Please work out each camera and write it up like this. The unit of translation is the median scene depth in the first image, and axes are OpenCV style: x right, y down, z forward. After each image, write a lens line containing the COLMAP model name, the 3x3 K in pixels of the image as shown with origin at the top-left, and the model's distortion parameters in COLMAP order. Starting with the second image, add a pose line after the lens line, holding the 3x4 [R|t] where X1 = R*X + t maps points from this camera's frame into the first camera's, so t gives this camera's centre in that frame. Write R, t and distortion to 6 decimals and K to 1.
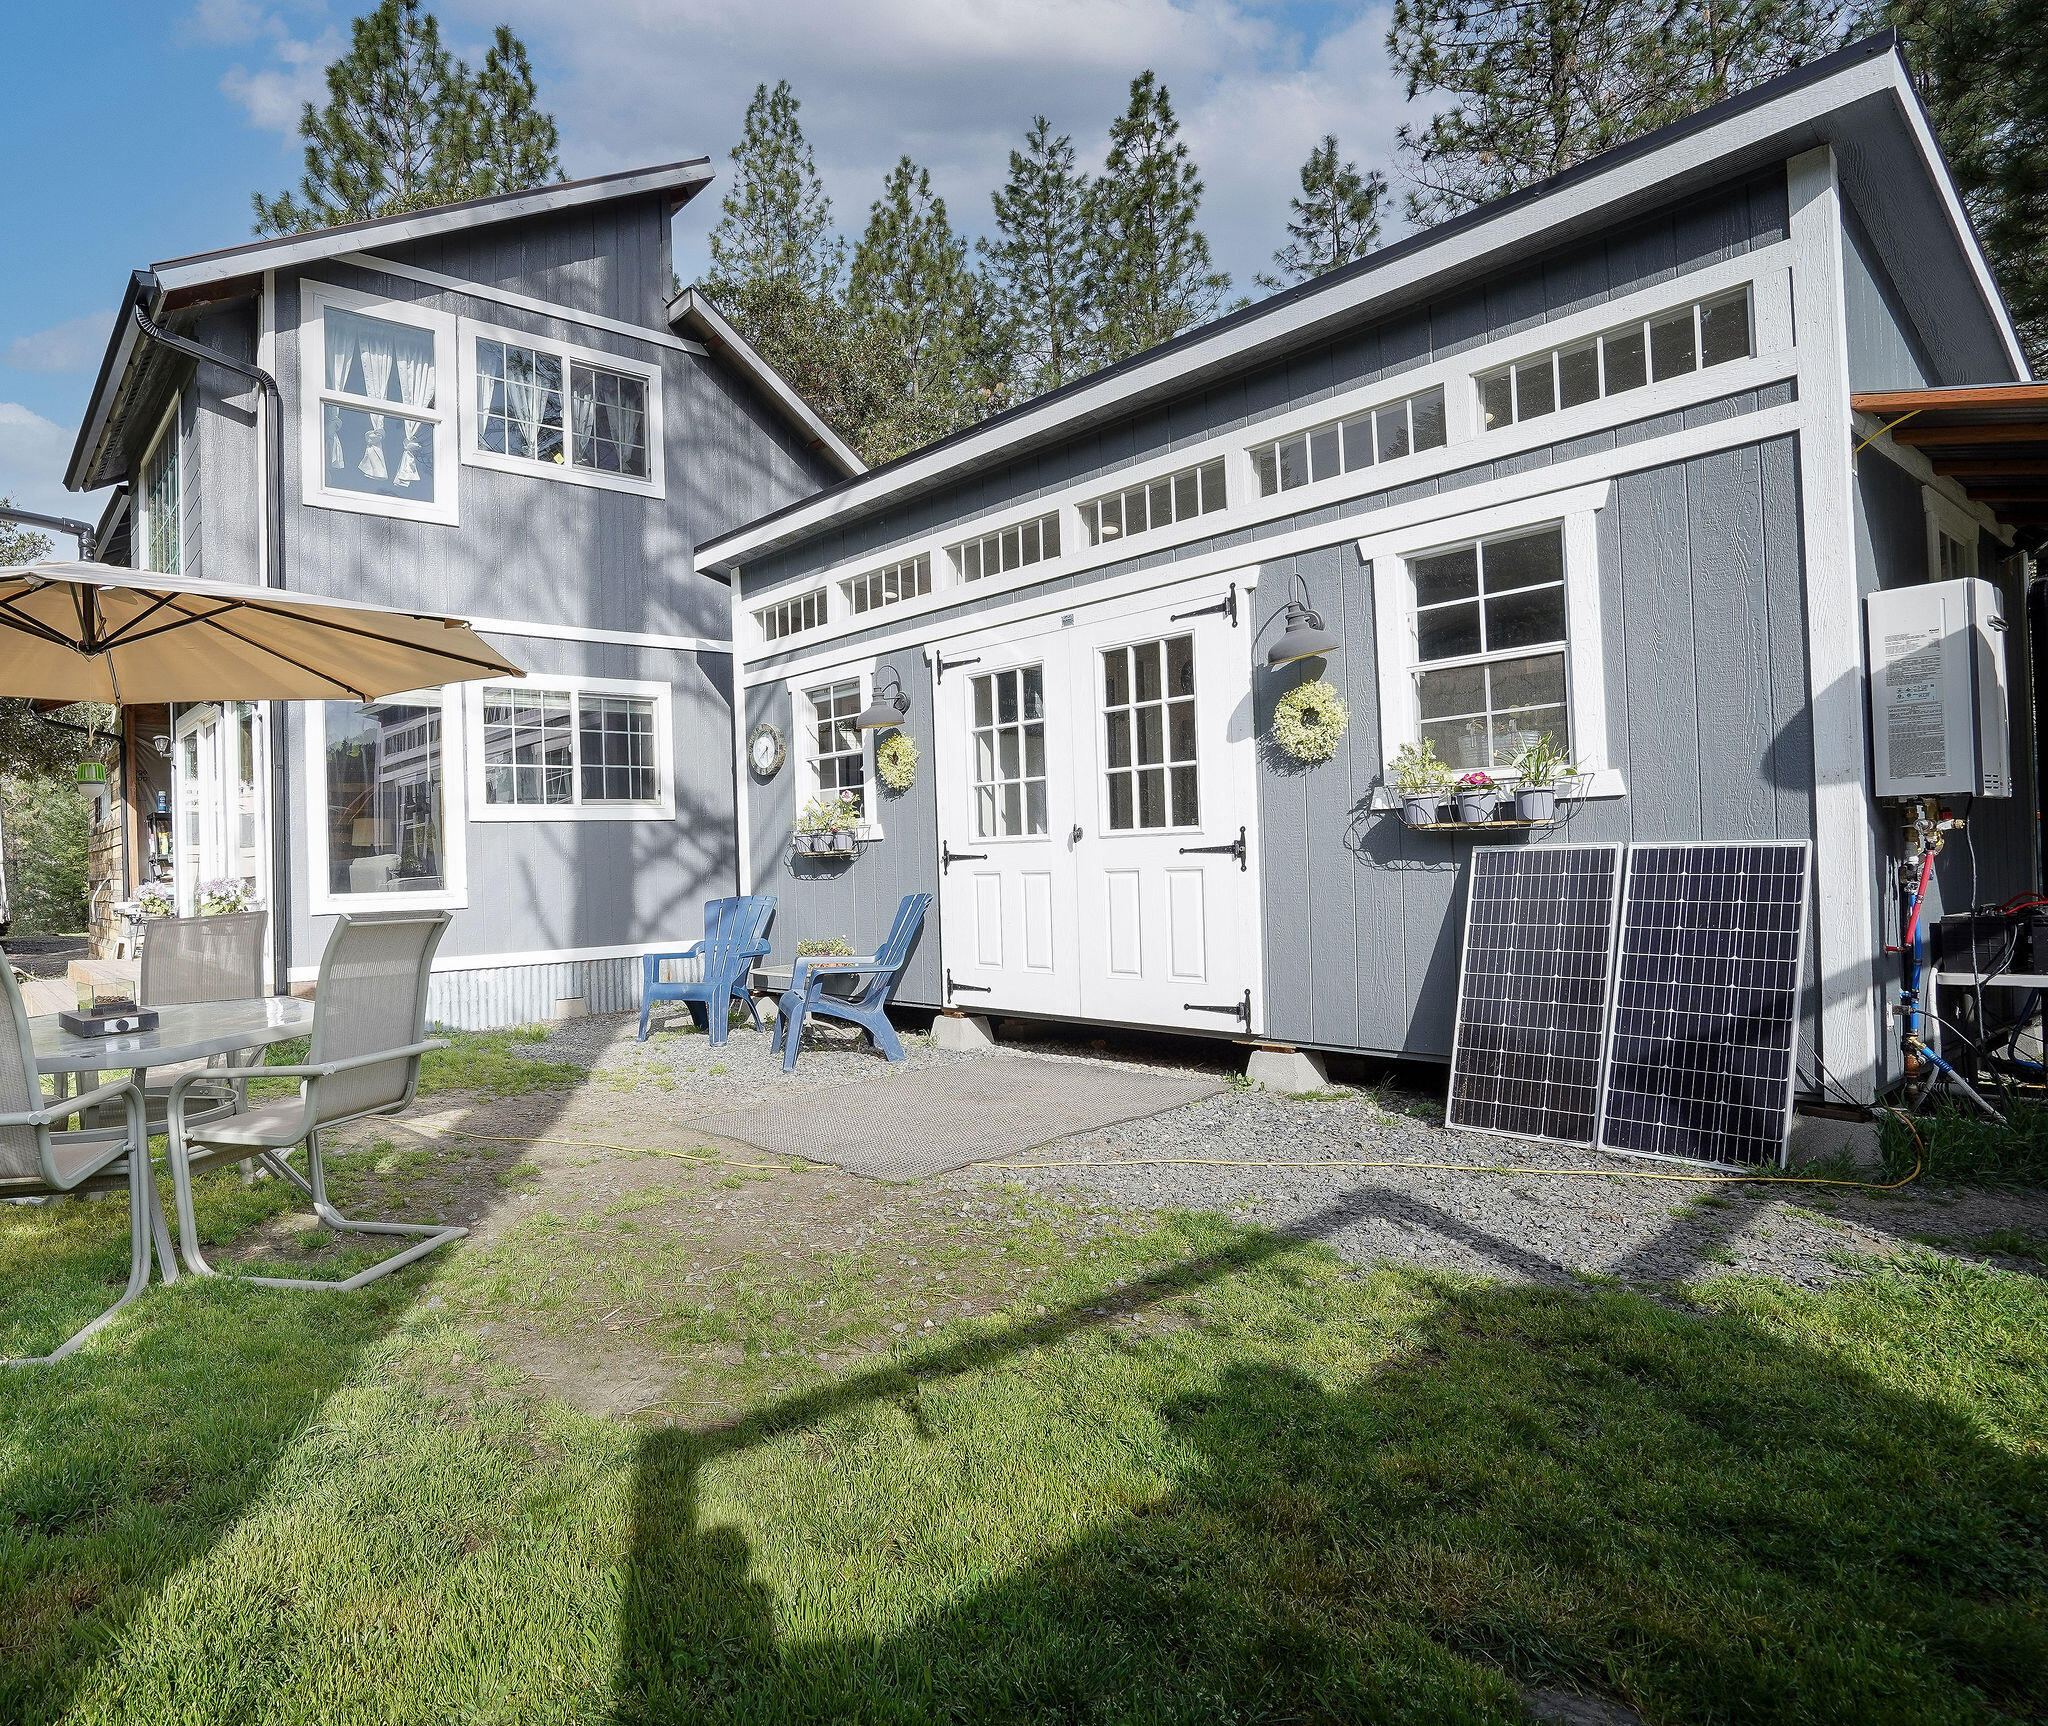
lens RADIAL K [[1224.1, 0, 1024.0], [0, 1224.1, 863.0], [0, 0, 1]] dist [-0.002640, -0.000852]
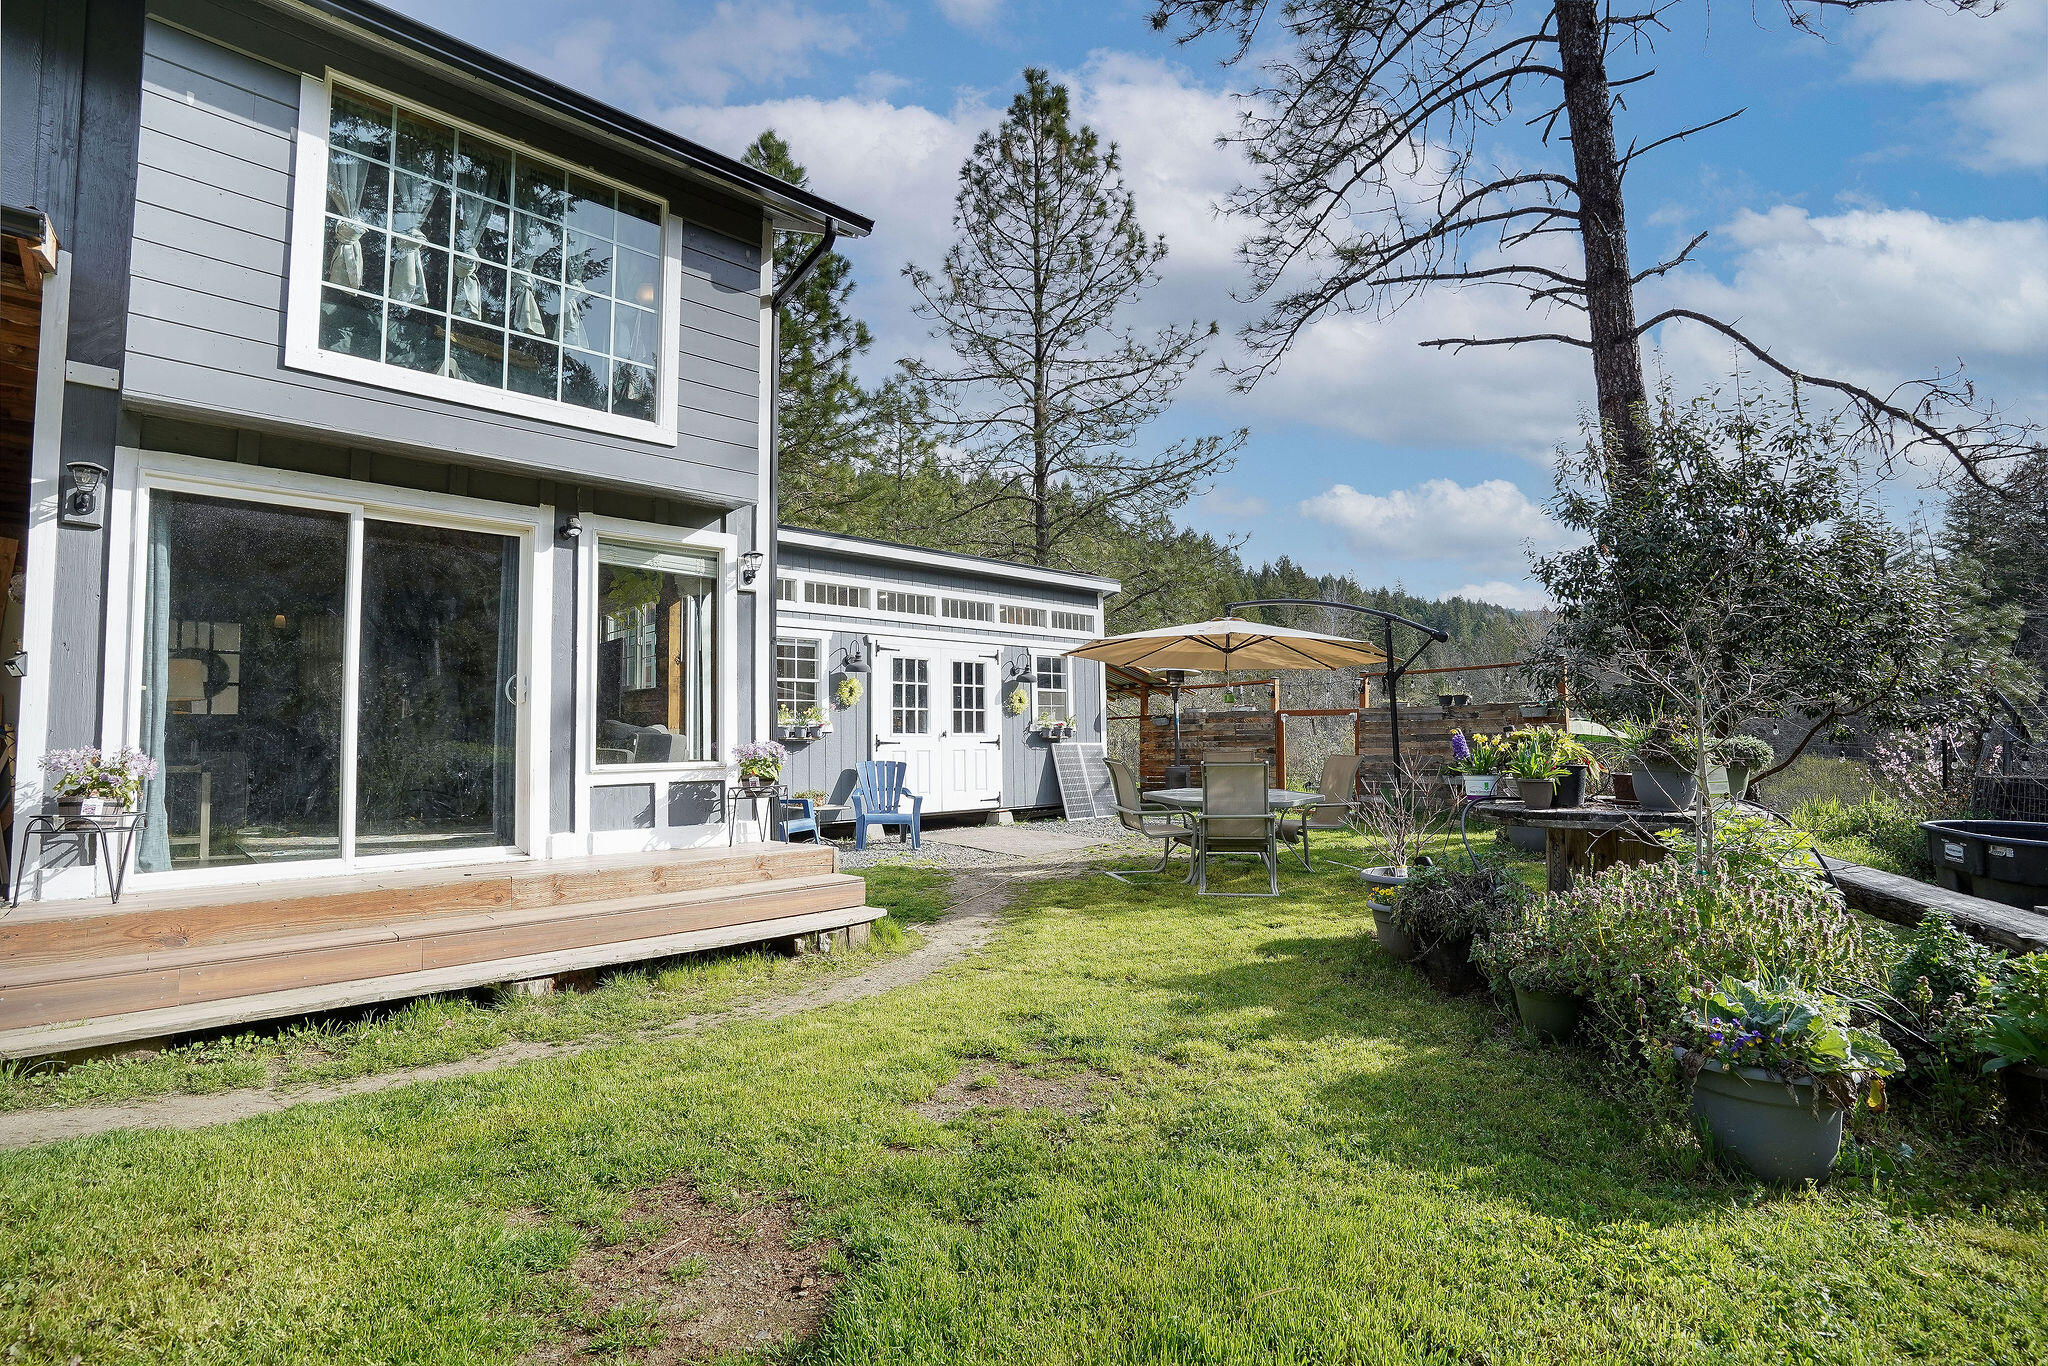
lens RADIAL K [[941.2, 0, 1031.0], [0, 941.2, 682.6], [0, 0, 1]] dist [-0.029055, -0.000276]
pose [[-0.046986, 0.105455, 0.993313, -1.902391], [0.028204, 0.994155, -0.104210, 0.076698], [-0.998497, 0.023119, -0.049685, 0.967361]]
